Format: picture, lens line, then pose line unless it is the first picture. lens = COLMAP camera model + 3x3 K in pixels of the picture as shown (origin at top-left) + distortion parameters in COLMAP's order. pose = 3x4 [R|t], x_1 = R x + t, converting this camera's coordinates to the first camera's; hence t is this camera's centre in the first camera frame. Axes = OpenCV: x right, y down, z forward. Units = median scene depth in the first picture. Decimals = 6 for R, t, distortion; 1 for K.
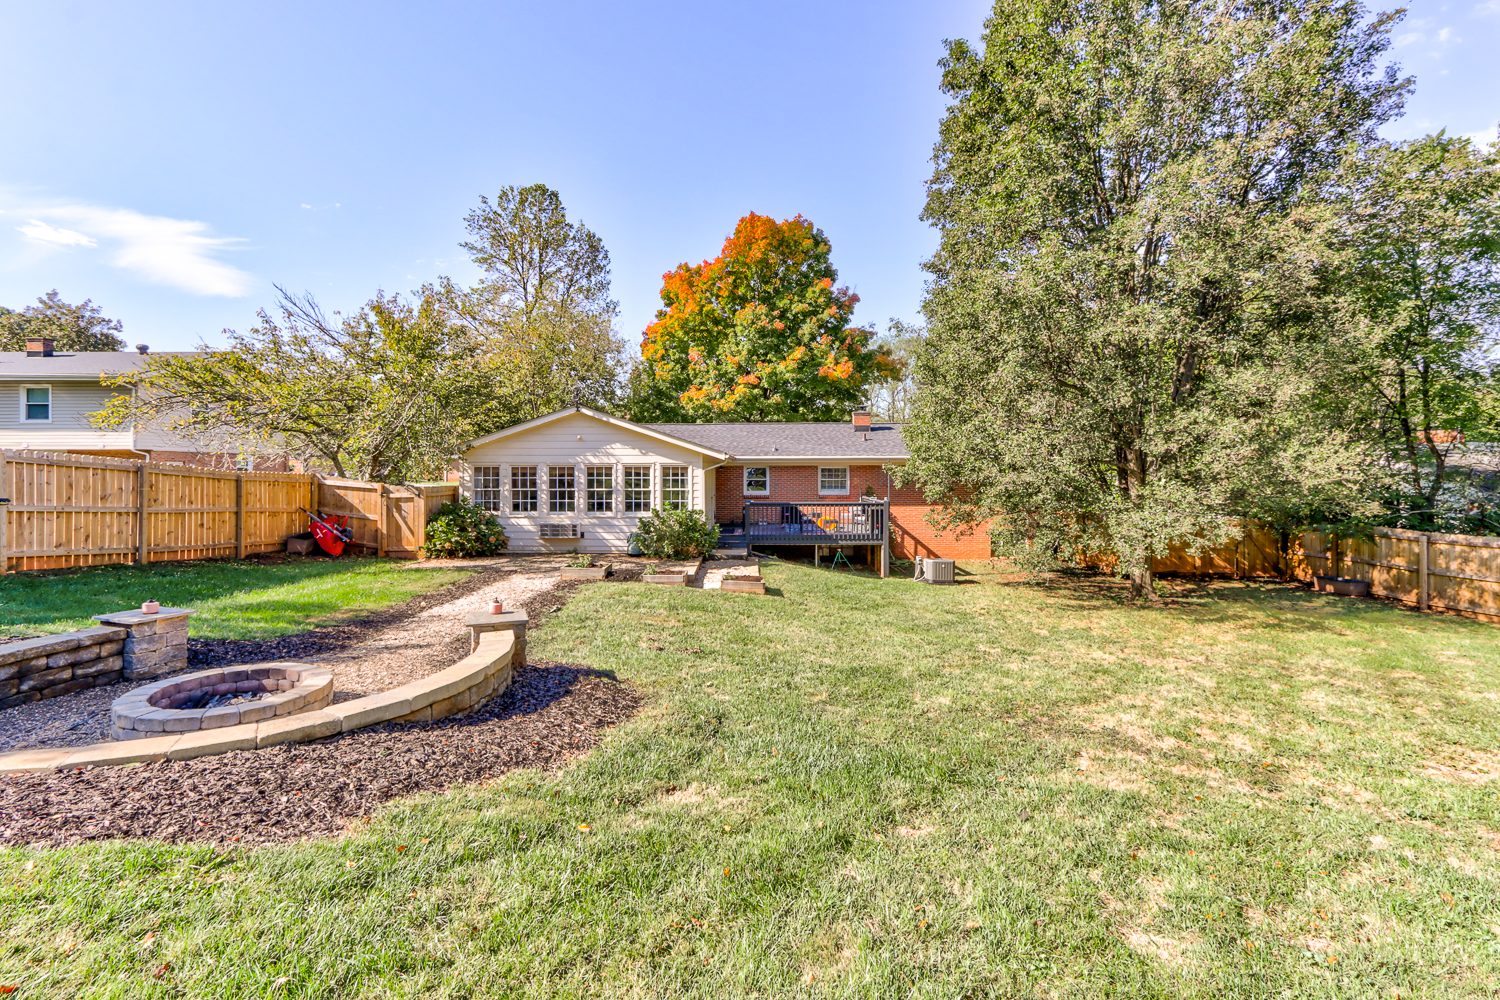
lens RADIAL K [[686.0, 0, 718.6], [0, 686.0, 497.4], [0, 0, 1]] dist [0.002853, 0.000709]
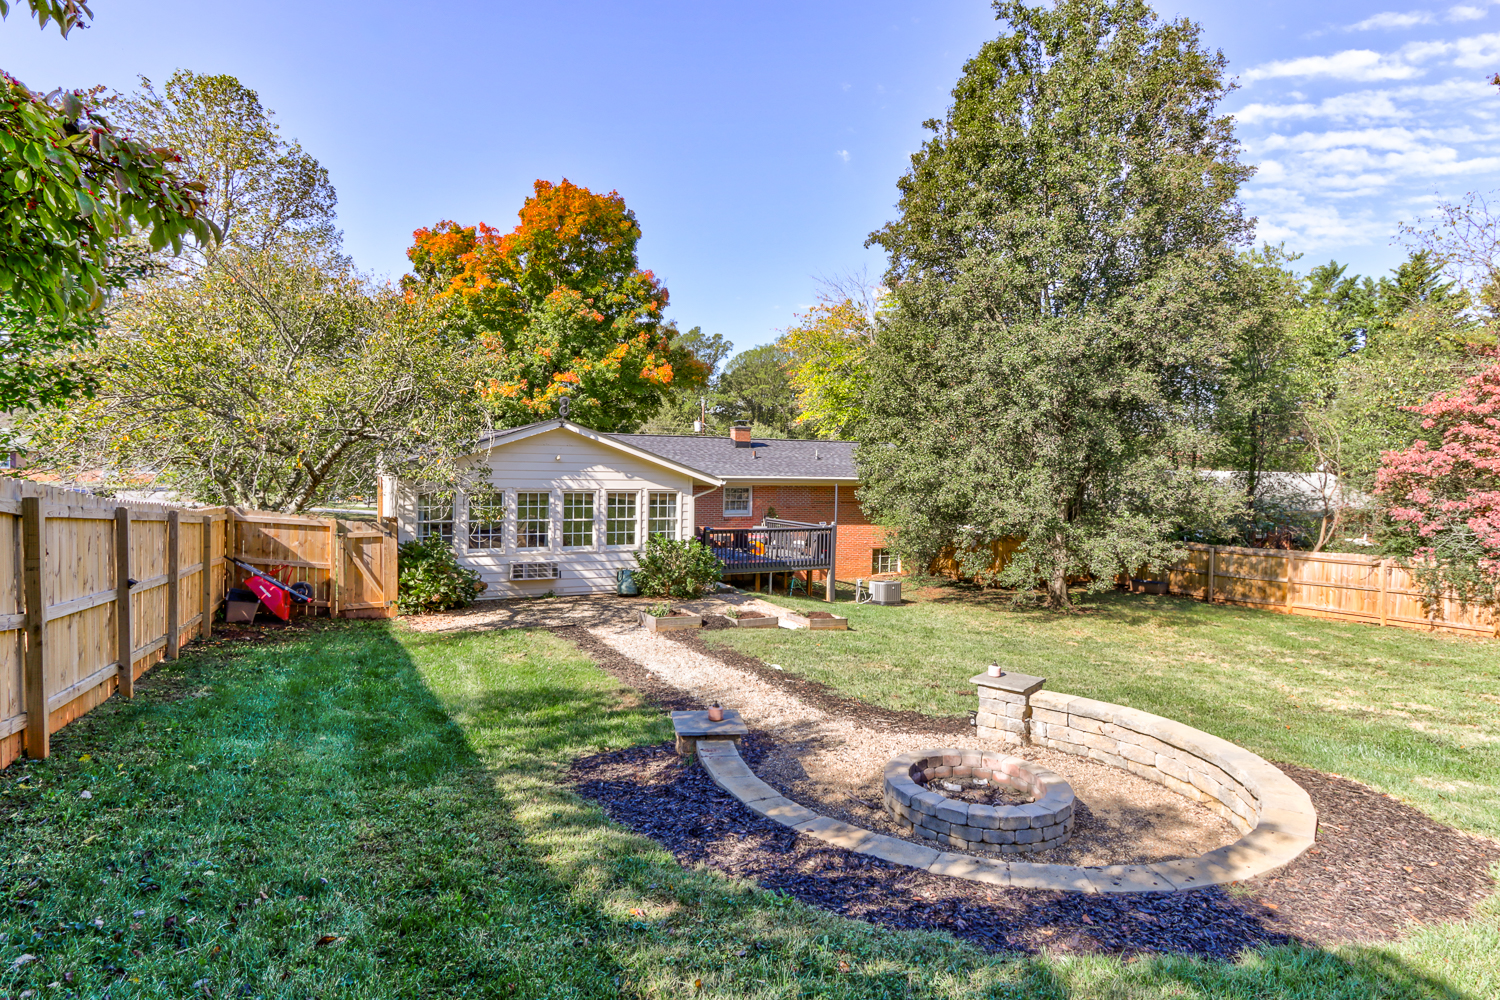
lens RADIAL K [[796.5, 0, 708.2], [0, 796.5, 526.7], [0, 0, 1]] dist [-0.006029, -0.000705]
pose [[0.888996, -0.019508, 0.457499, -0.481856], [0.003392, 0.999345, 0.036021, -0.037738], [-0.457902, -0.030470, 0.888480, 0.054226]]
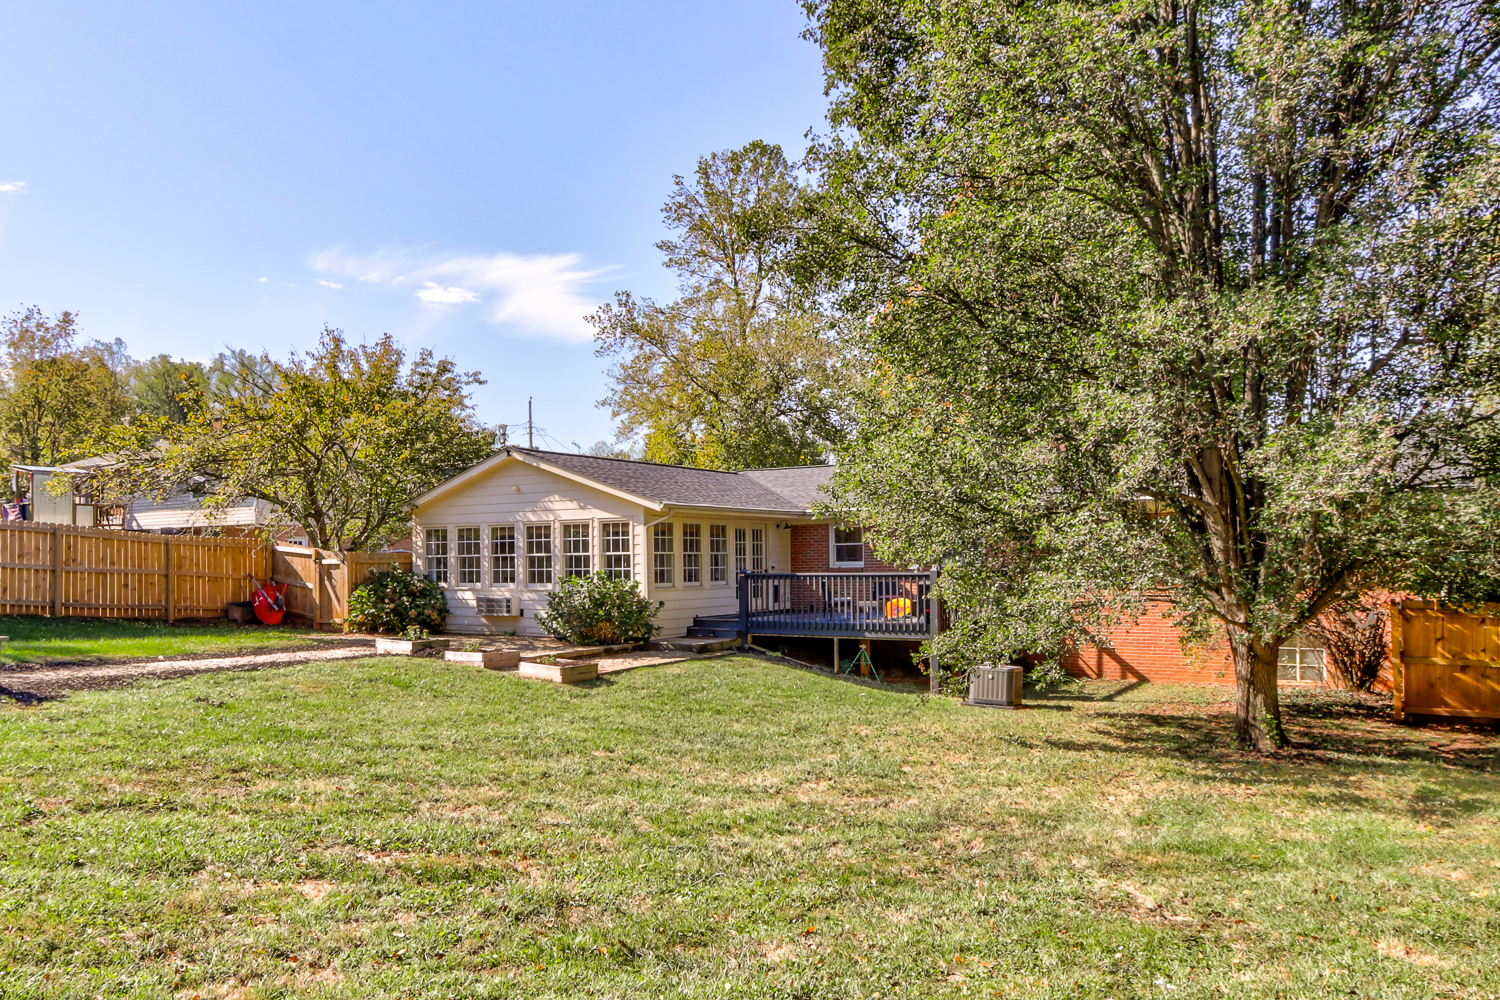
lens RADIAL K [[1073.5, 0, 634.5], [0, 1073.5, 574.3], [0, 0, 1]] dist [-0.000001, 0.000864]
pose [[0.835073, -0.000650, -0.550138, 0.591102], [-0.012513, 0.999718, -0.020174, 0.034010], [0.549996, 0.023730, 0.834830, 0.040225]]
